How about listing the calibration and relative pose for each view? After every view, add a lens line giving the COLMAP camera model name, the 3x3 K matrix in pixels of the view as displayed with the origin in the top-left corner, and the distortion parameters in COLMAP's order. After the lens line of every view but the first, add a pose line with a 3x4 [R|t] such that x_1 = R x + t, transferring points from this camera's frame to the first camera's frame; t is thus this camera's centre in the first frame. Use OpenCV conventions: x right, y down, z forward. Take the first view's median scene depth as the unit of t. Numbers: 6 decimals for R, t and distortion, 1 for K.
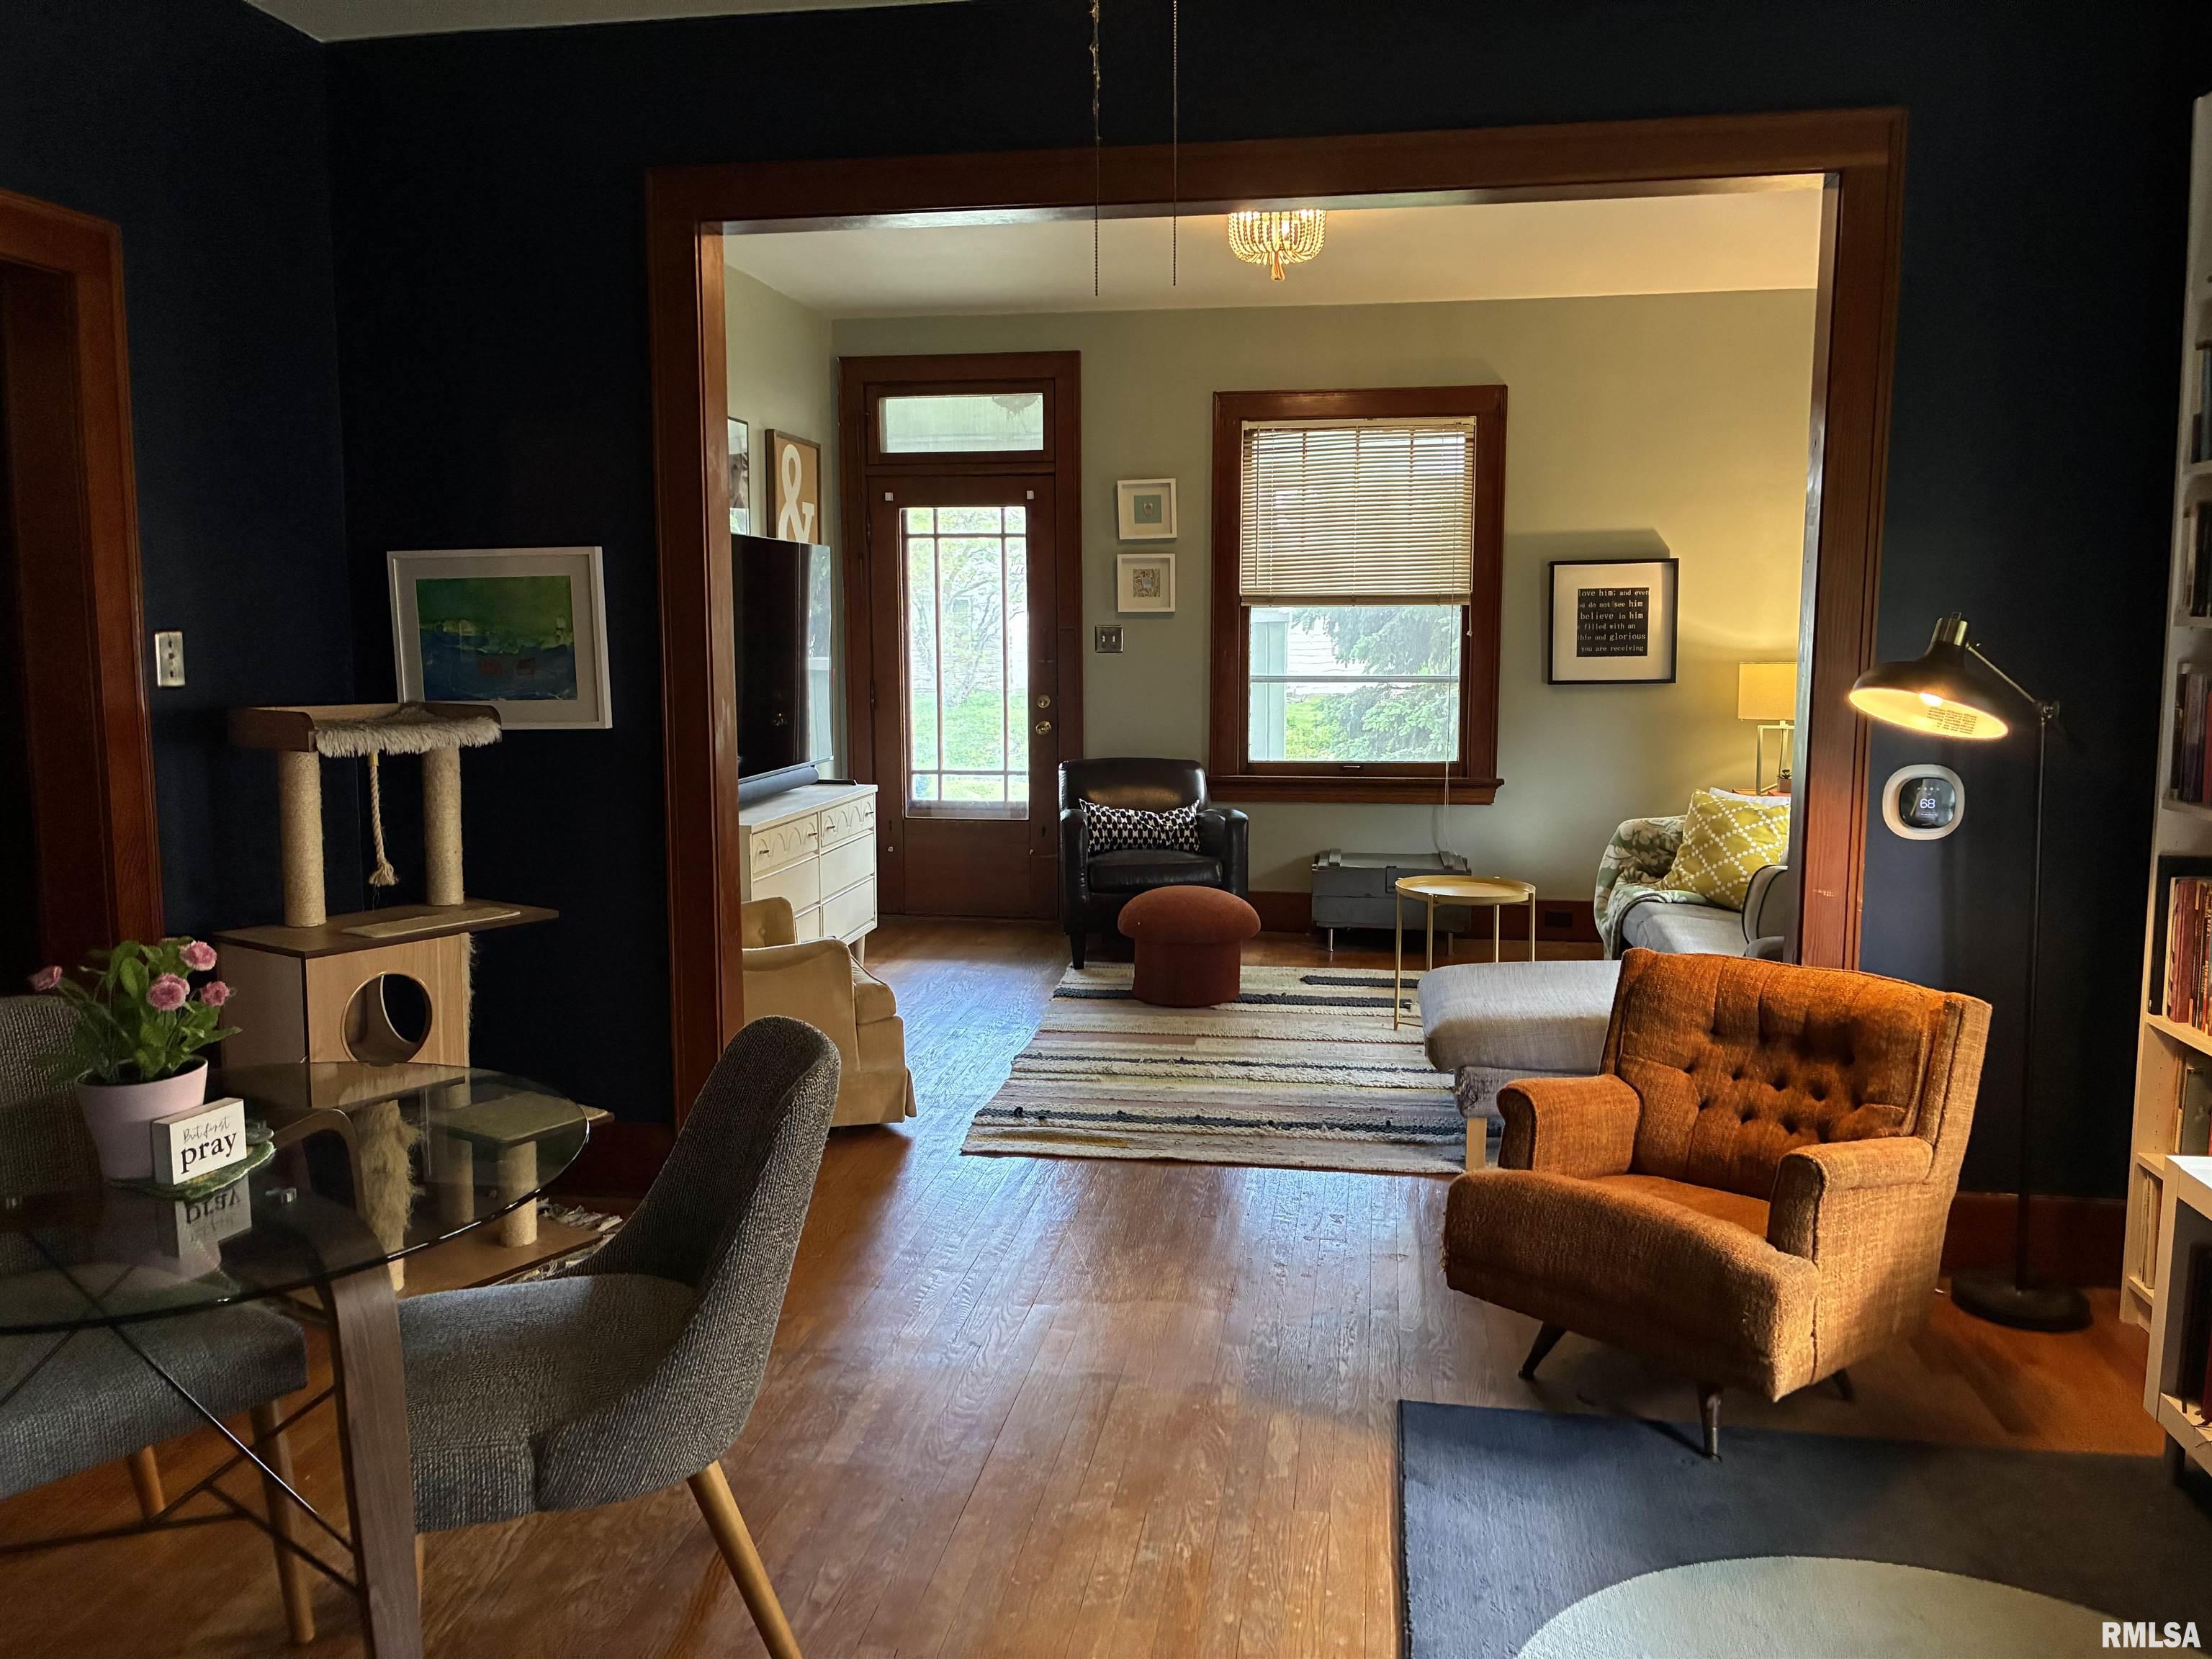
lens RADIAL K [[1637.3, 0, 1106.0], [0, 1637.3, 829.5], [0, 0, 1]] dist [0.024494, -0.058774]
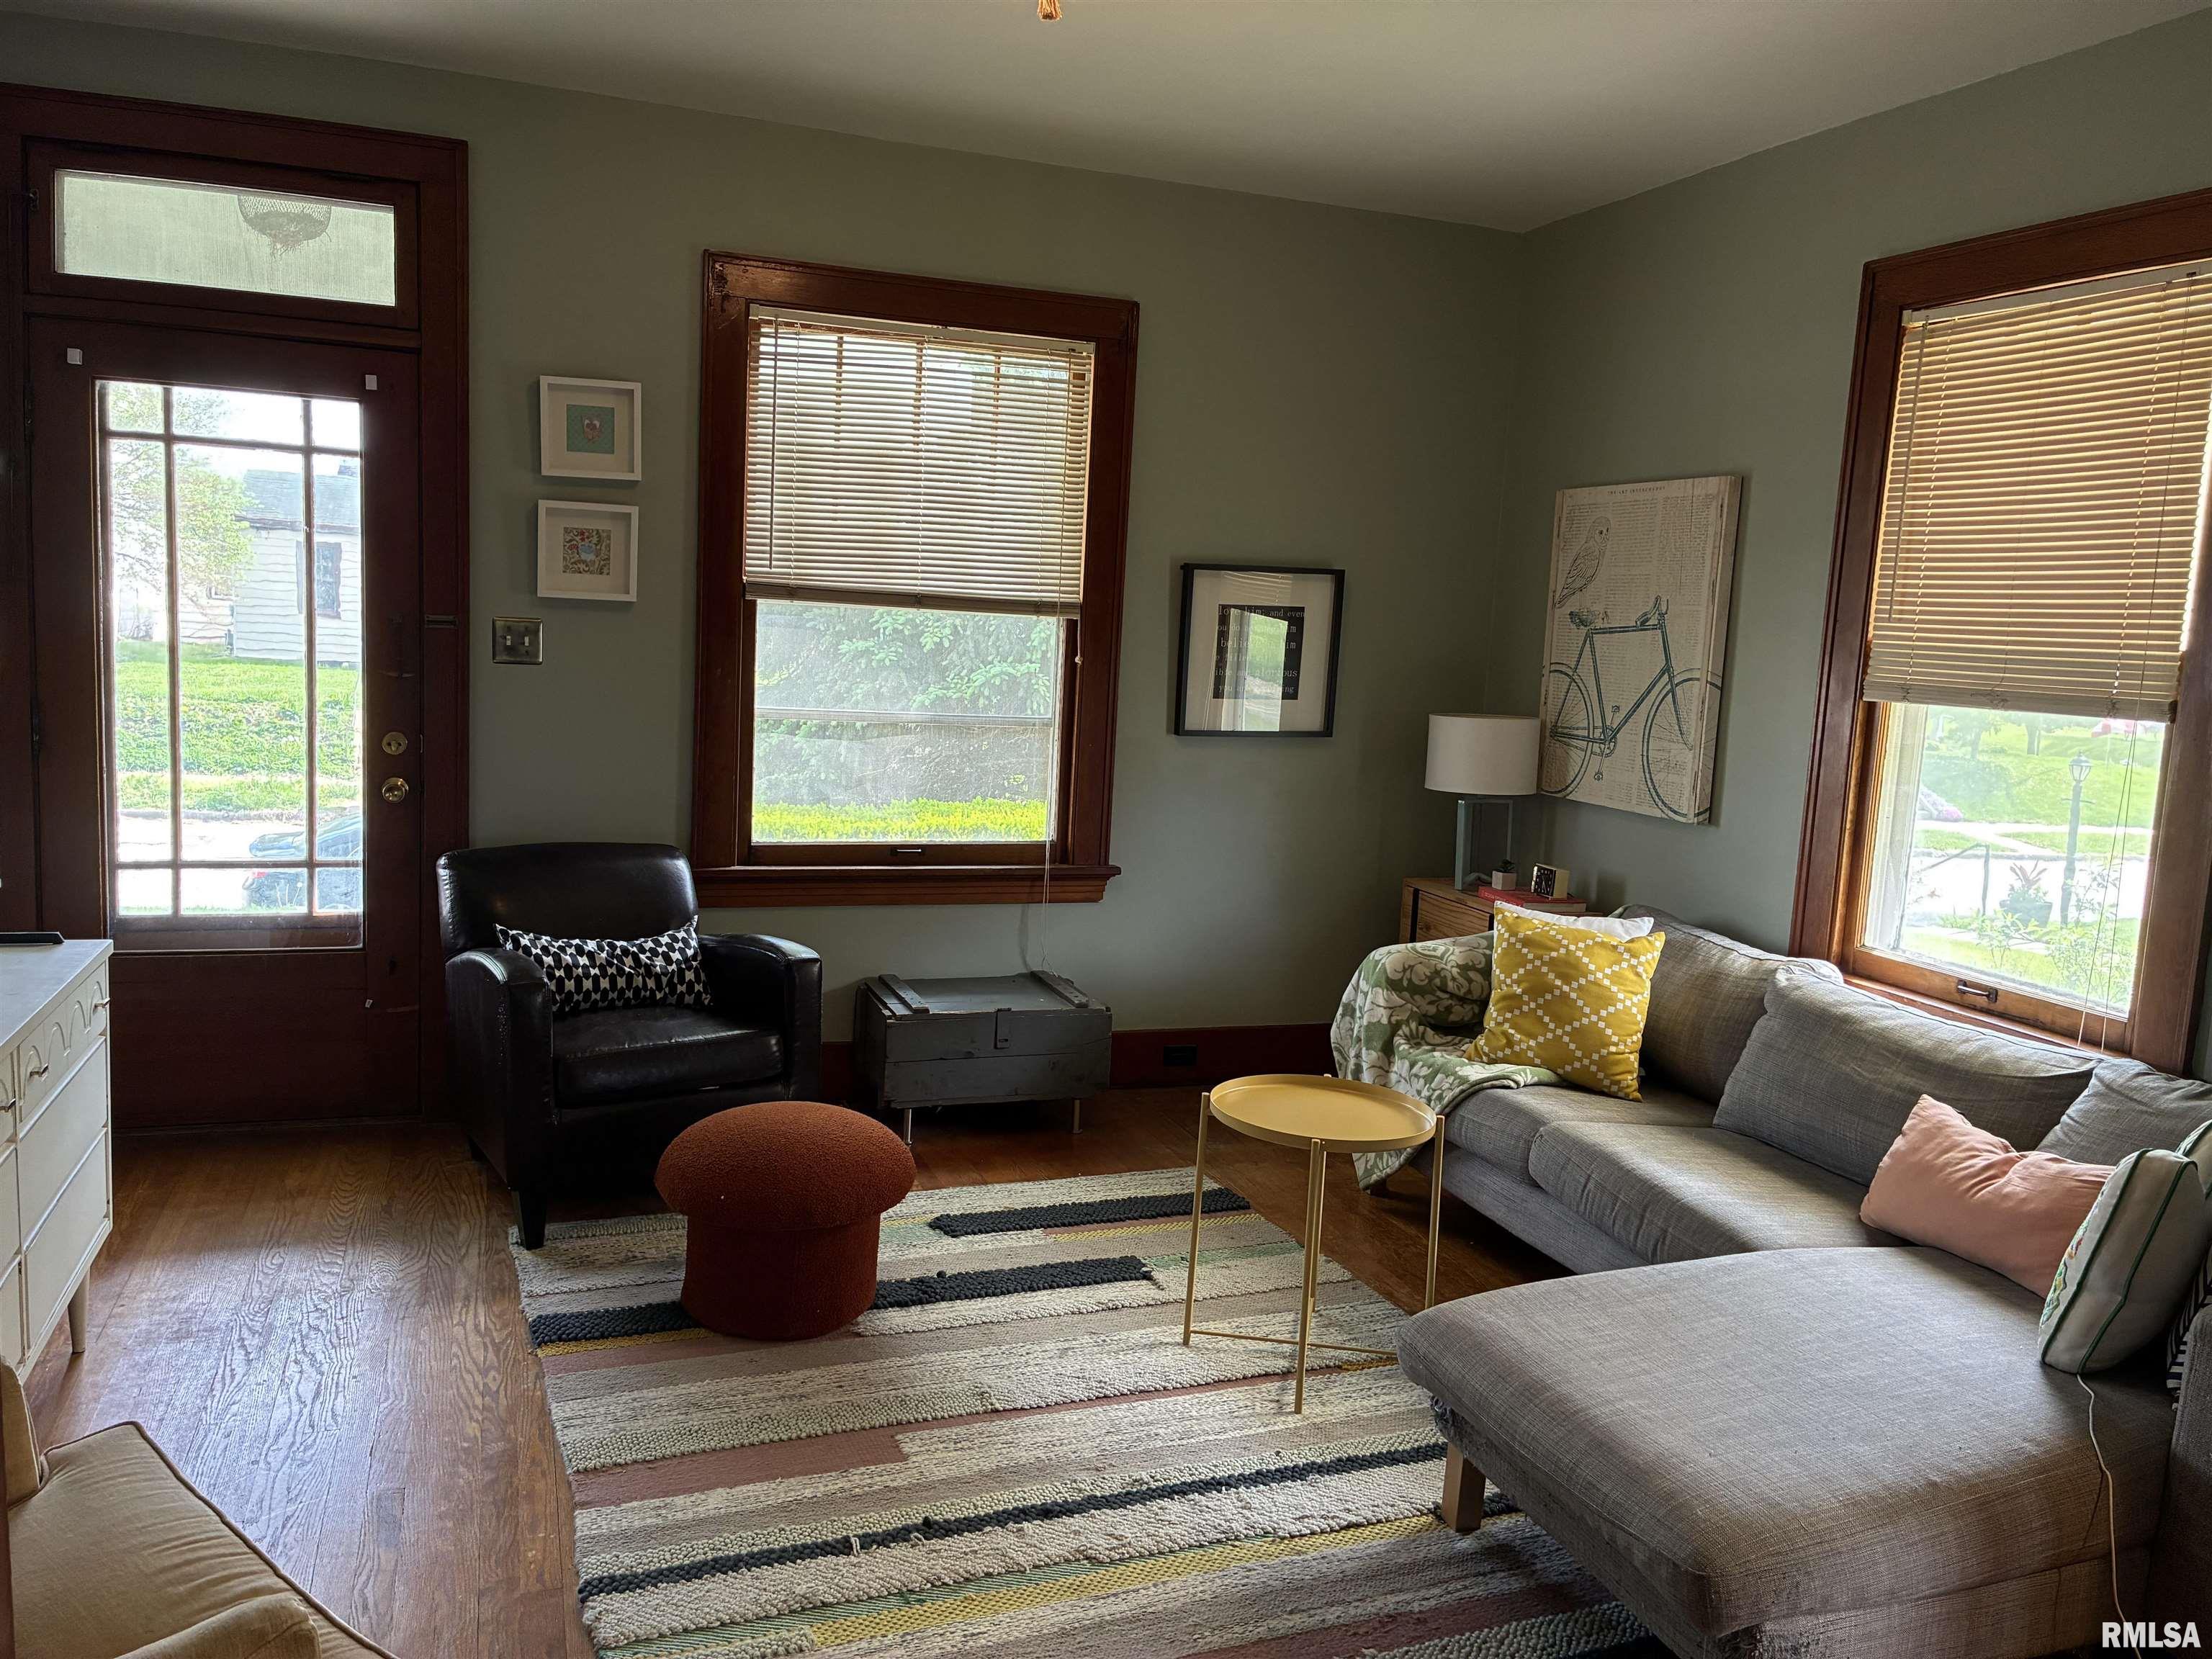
lens RADIAL K [[1637.3, 0, 1106.0], [0, 1637.3, 829.5], [0, 0, 1]] dist [0.024494, -0.058774]
pose [[0.870369, -0.013541, 0.492213, -0.108800], [0.006453, 0.999850, 0.016096, -0.057898], [-0.492357, -0.010833, 0.870326, 0.386164]]
